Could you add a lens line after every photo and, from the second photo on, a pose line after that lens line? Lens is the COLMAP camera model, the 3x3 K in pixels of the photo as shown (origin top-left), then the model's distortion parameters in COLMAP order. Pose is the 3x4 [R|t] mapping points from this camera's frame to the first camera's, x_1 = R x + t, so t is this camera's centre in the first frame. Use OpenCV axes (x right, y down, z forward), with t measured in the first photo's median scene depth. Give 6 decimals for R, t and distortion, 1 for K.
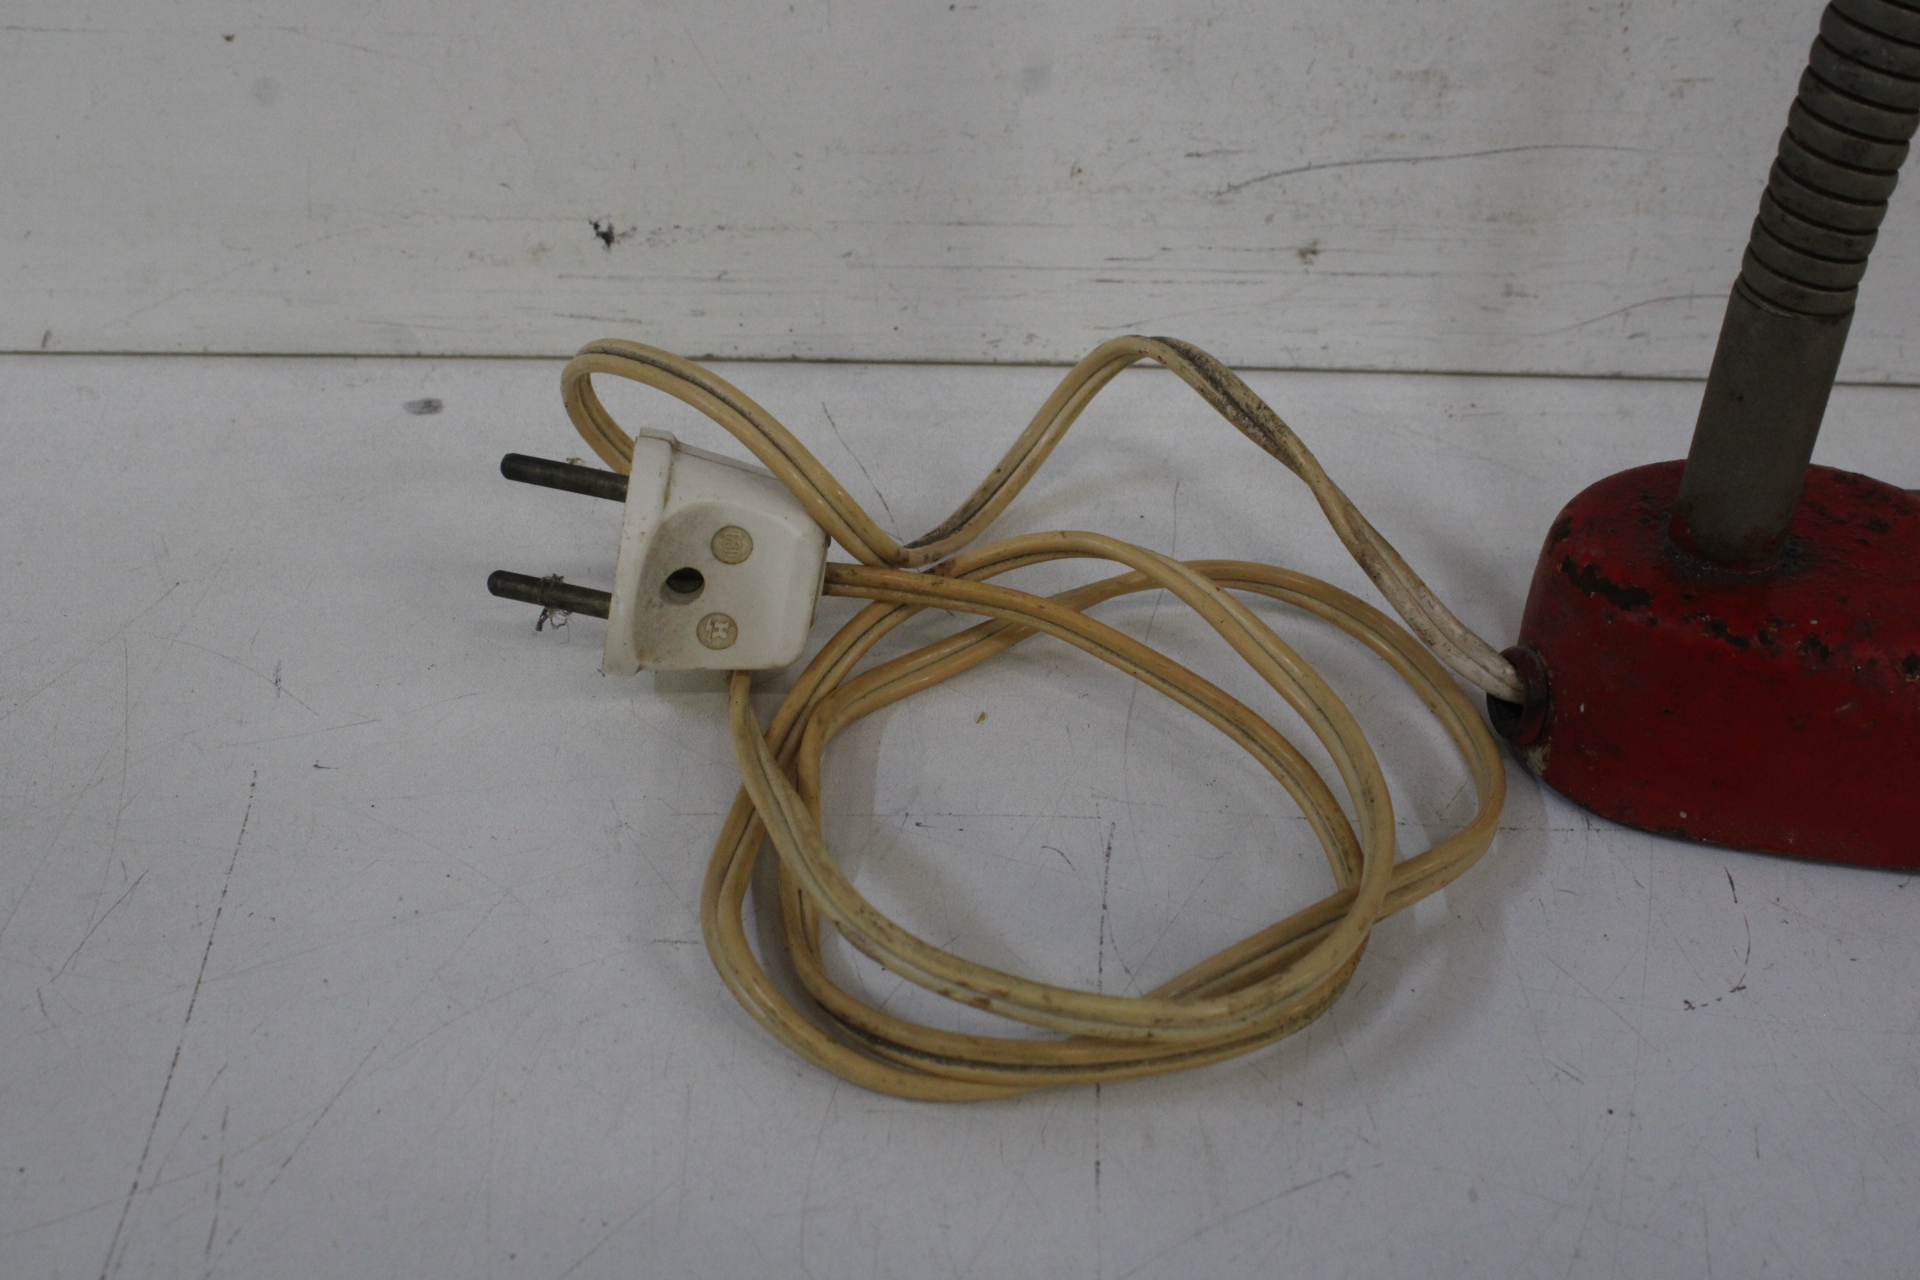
lens RADIAL K [[2289.4, 0, 968.5], [0, 2289.4, 650.9], [0, 0, 1]] dist [-0.076535, 0.000000]
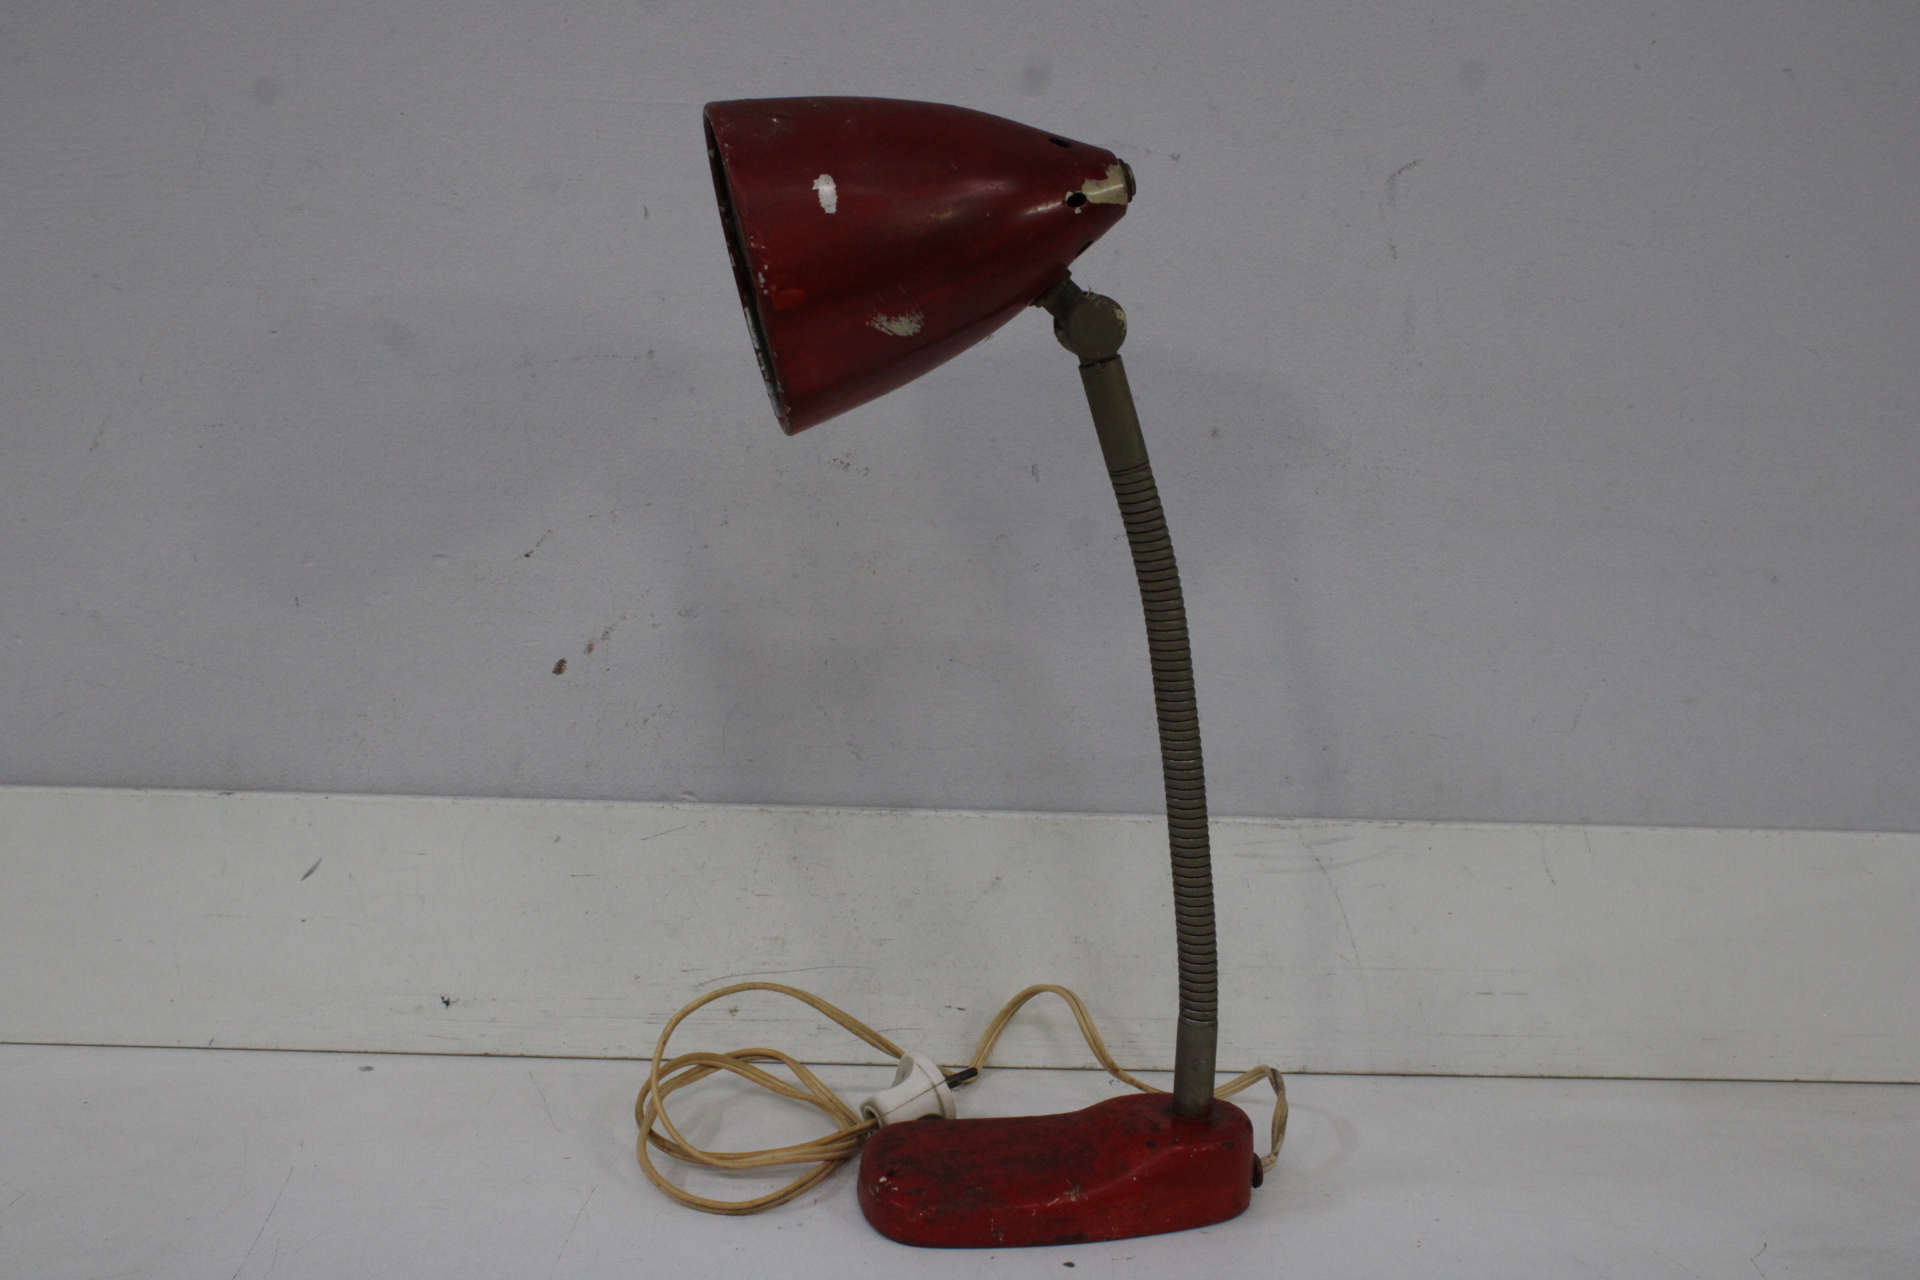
lens RADIAL K [[2289.4, 0, 960.2], [0, 2289.4, 629.0], [0, 0, 1]] dist [-0.076535, 0.000000]
pose [[0.999922, 0.000095, 0.012451, 0.402366], [0.005197, 0.905544, -0.424220, 0.548725], [-0.011315, 0.424252, 0.905473, -1.545424]]
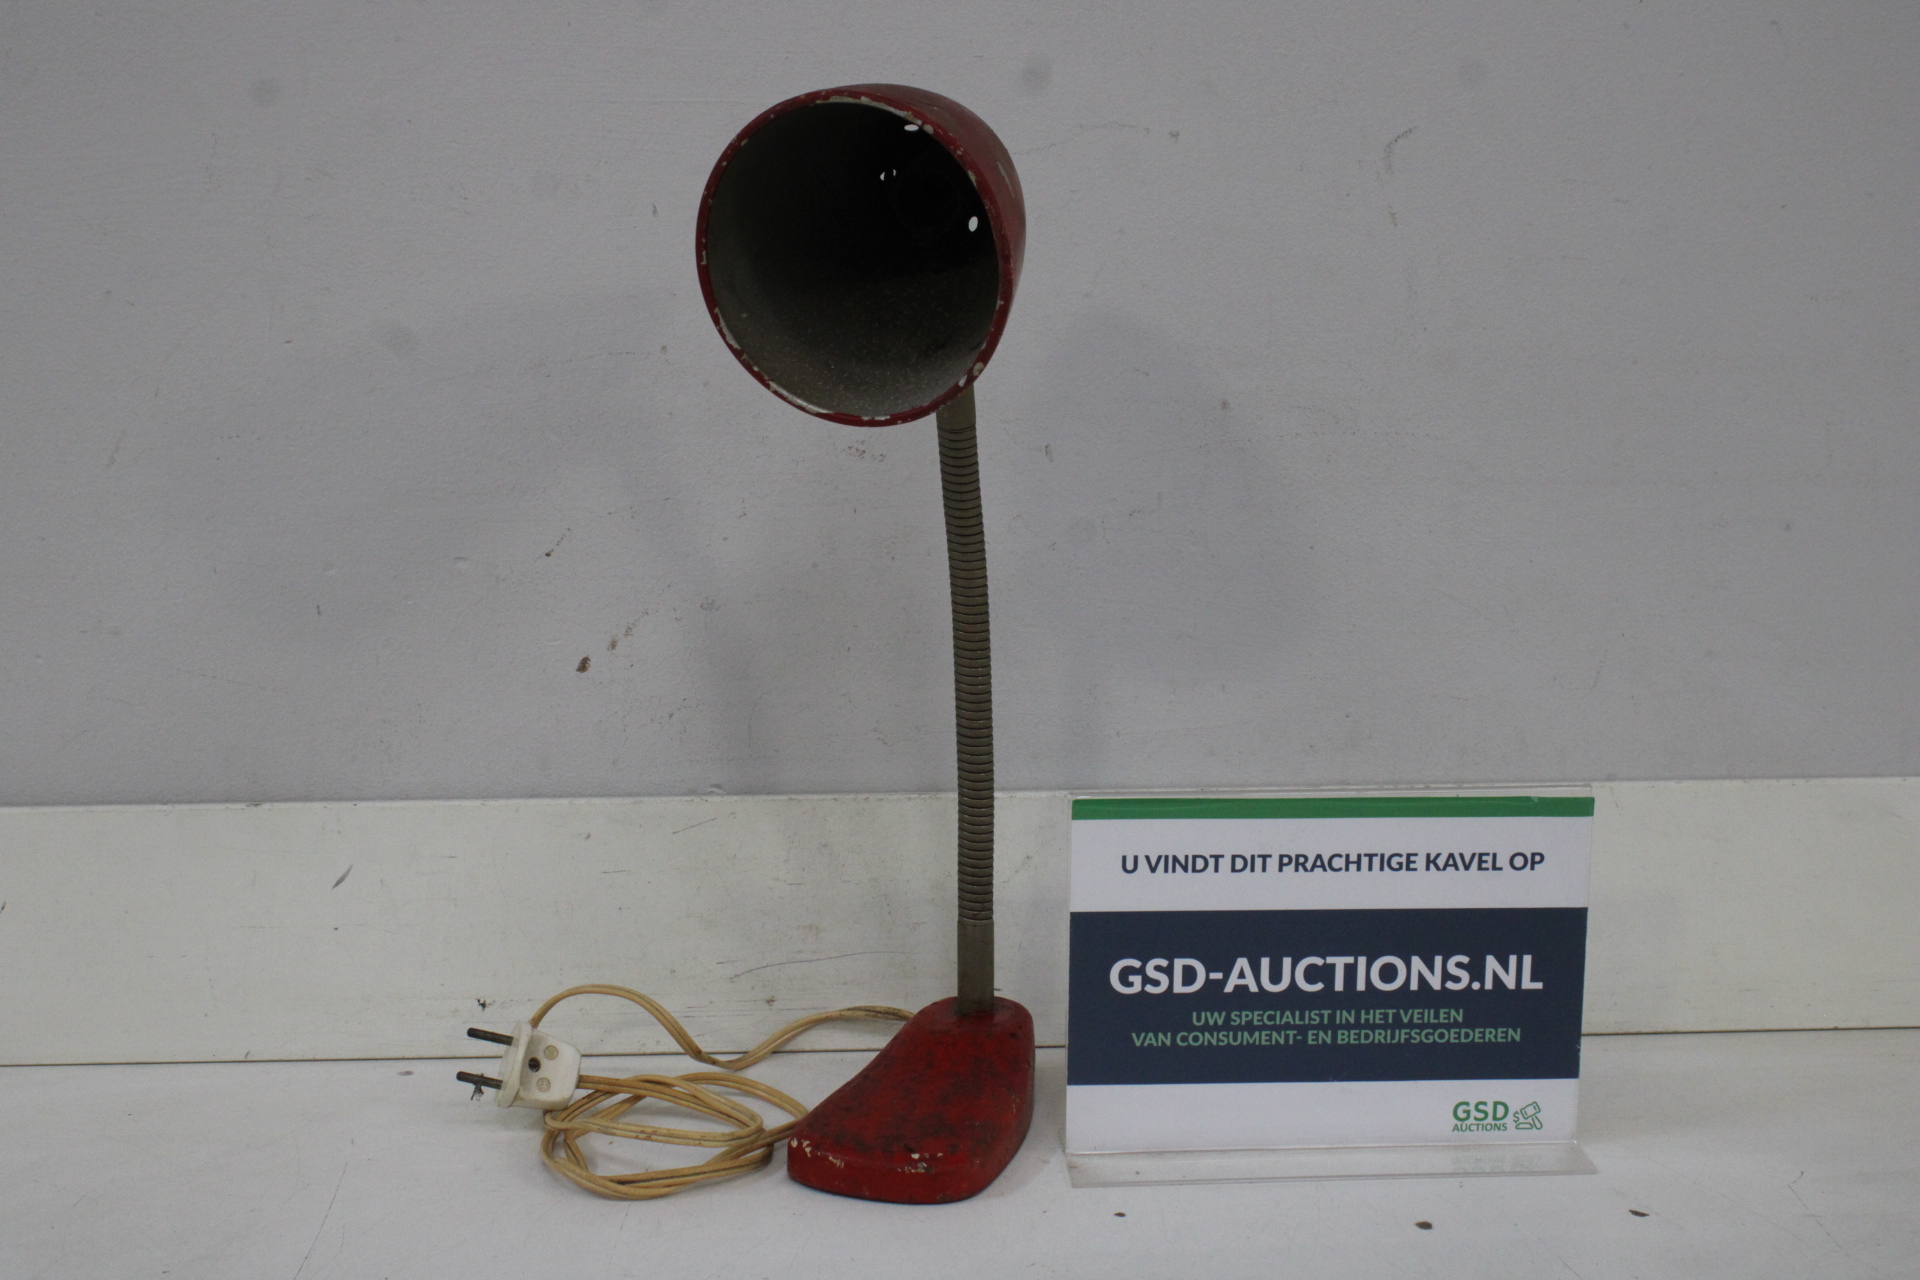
lens RADIAL K [[2552.3, 0, 964.3], [0, 2552.3, 620.0], [0, 0, 1]] dist [-0.055009, 0.000000]
pose [[0.998917, -0.041113, 0.021806, 0.349604], [0.046522, 0.894467, -0.444708, 0.761382], [-0.001222, 0.445240, 0.895410, -1.810412]]
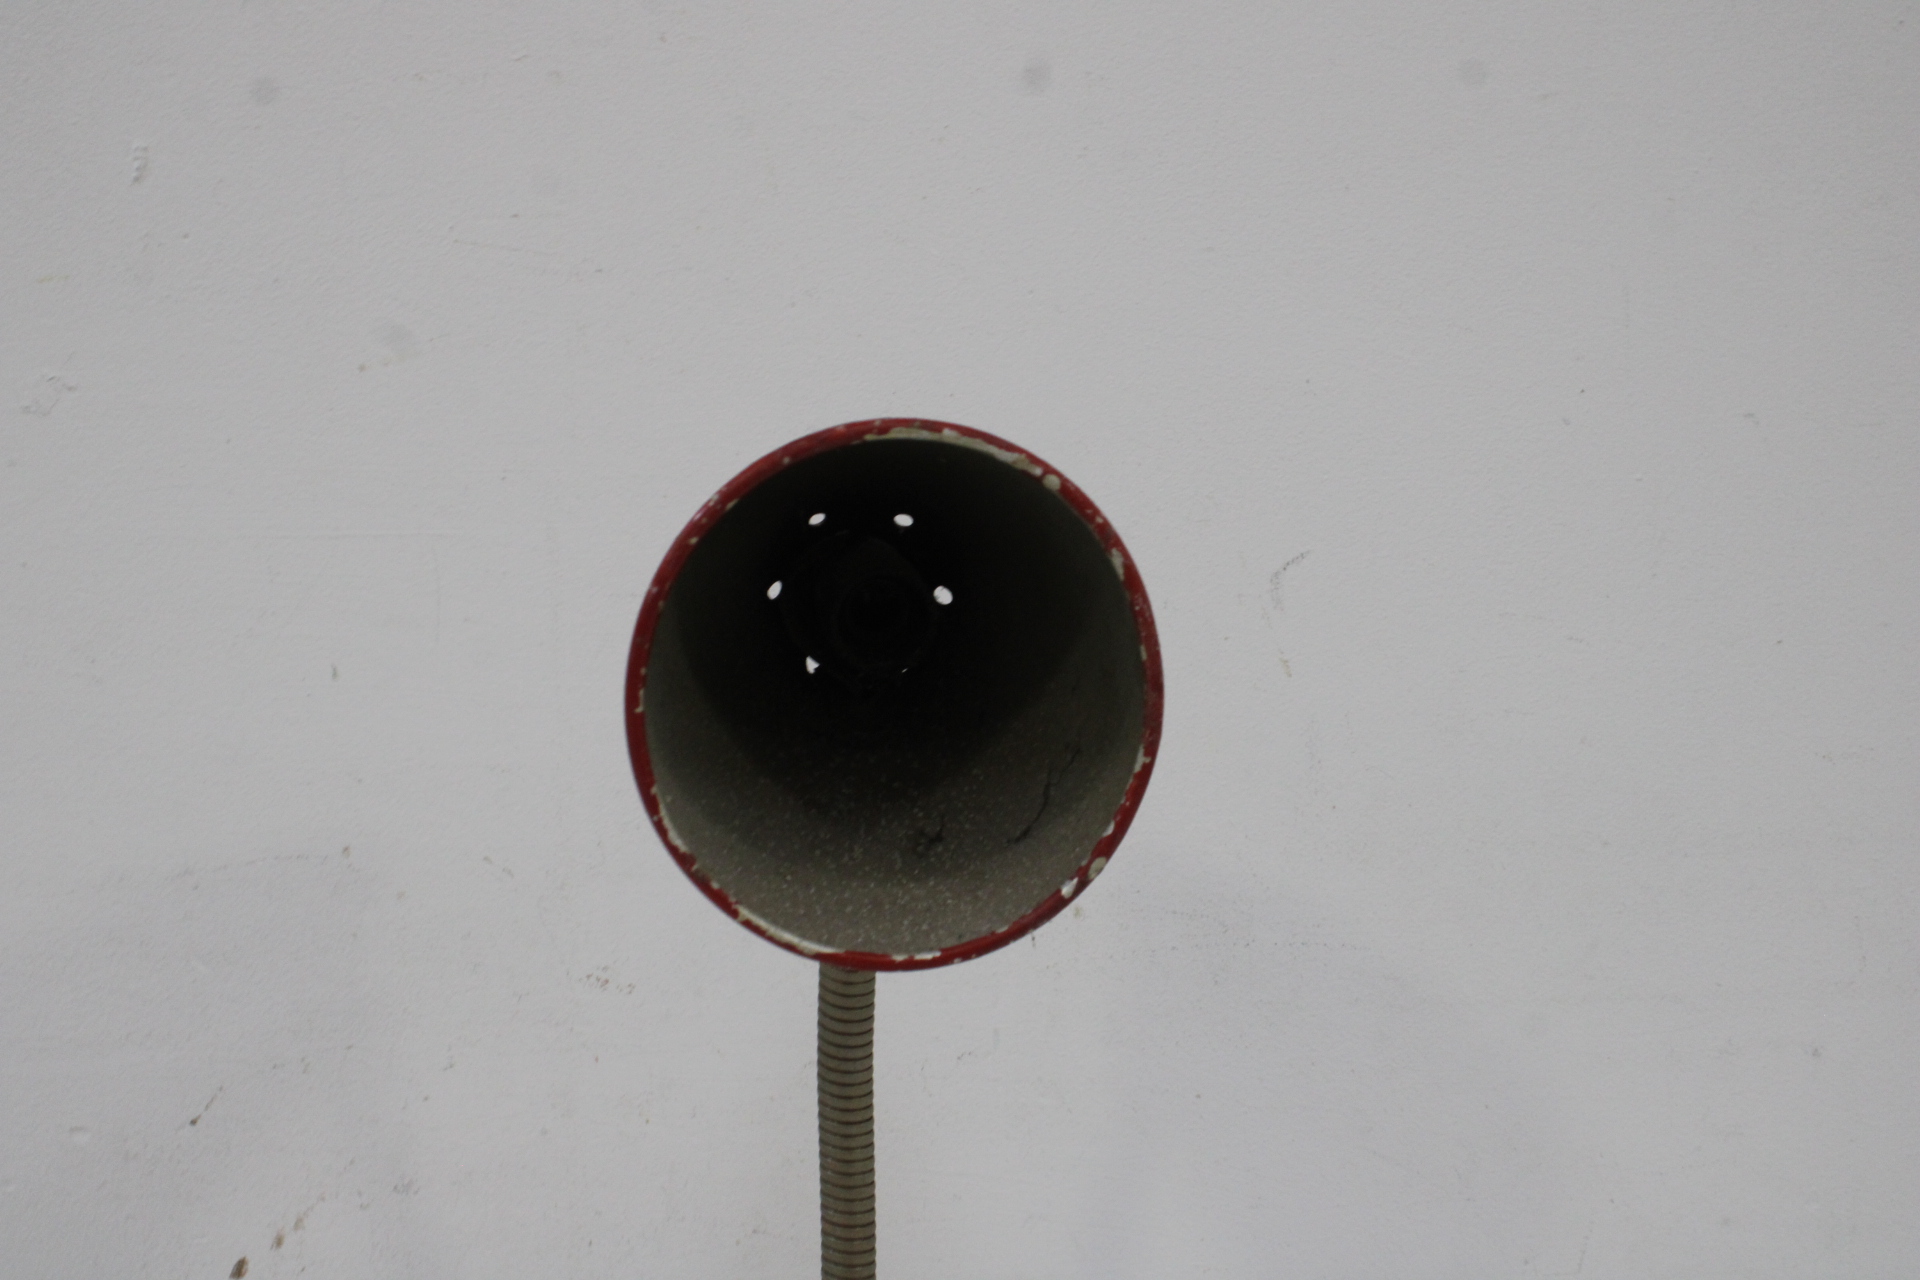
lens RADIAL K [[2289.4, 0, 955.0], [0, 2289.4, 634.6], [0, 0, 1]] dist [-0.076535, 0.000000]
pose [[0.997994, -0.054142, 0.032816, 0.568450], [0.062870, 0.786444, -0.614454, 0.277111], [0.007460, 0.615284, 0.788270, -1.014272]]
